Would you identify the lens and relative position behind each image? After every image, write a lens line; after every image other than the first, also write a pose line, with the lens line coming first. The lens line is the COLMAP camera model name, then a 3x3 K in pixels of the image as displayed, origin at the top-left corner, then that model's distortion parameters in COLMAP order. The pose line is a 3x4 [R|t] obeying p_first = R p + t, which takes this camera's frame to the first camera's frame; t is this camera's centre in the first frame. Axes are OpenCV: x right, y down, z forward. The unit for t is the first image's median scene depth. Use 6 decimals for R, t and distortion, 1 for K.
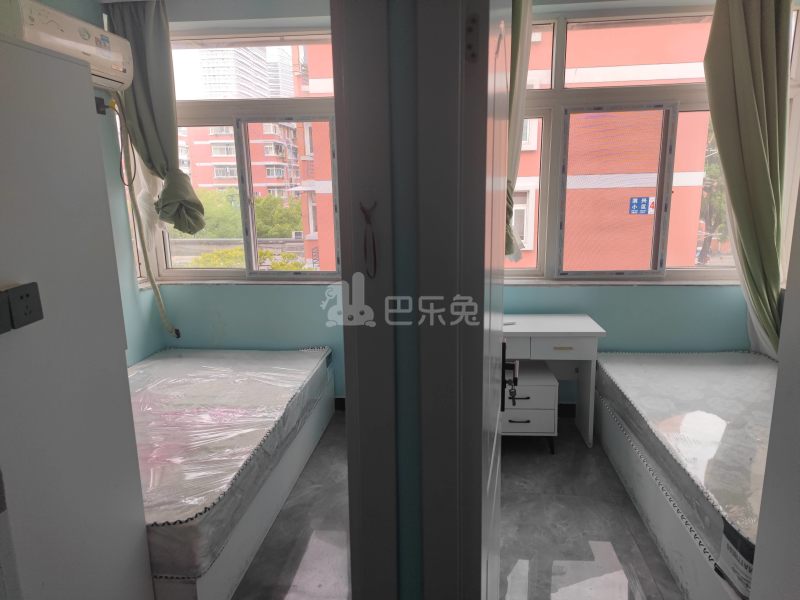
lens RADIAL K [[534.7, 0, 400.7], [0, 534.7, 290.6], [0, 0, 1]] dist [0.079646, -0.076368]
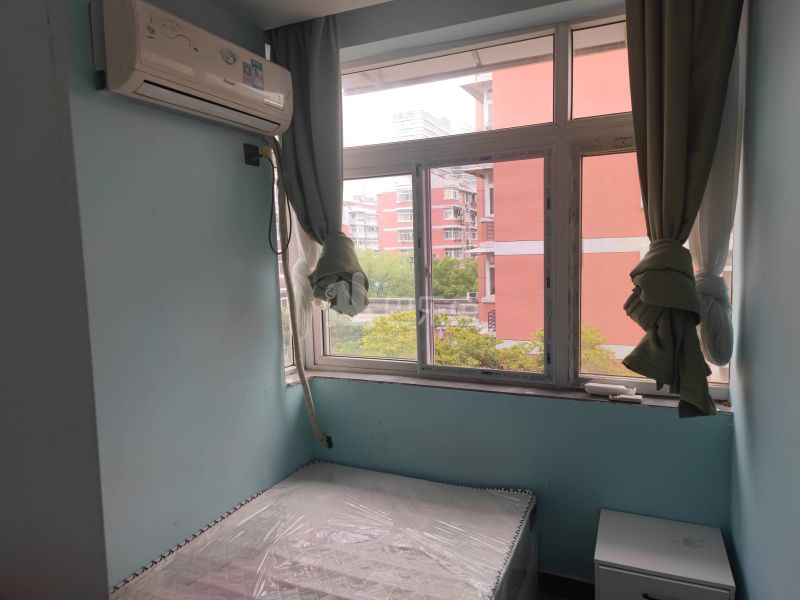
lens RADIAL K [[534.7, 0, 400.7], [0, 534.7, 290.6], [0, 0, 1]] dist [0.079646, -0.076368]
pose [[0.949021, 0.015198, -0.314847, -0.084566], [-0.050154, 0.993393, -0.103223, -0.063494], [0.311198, 0.113752, 0.943513, 0.303194]]
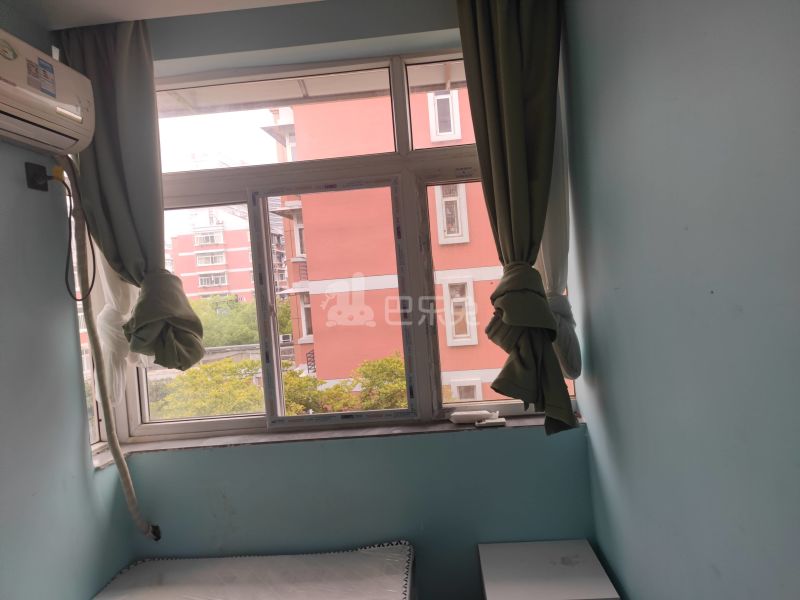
lens RADIAL K [[536.8, 0, 402.7], [0, 536.8, 281.6], [0, 0, 1]] dist [0.068738, -0.061320]
pose [[0.997410, -0.062839, 0.035000, -0.144843], [0.068386, 0.979283, -0.190598, -0.065231], [-0.022298, 0.192498, 0.981044, 0.349508]]
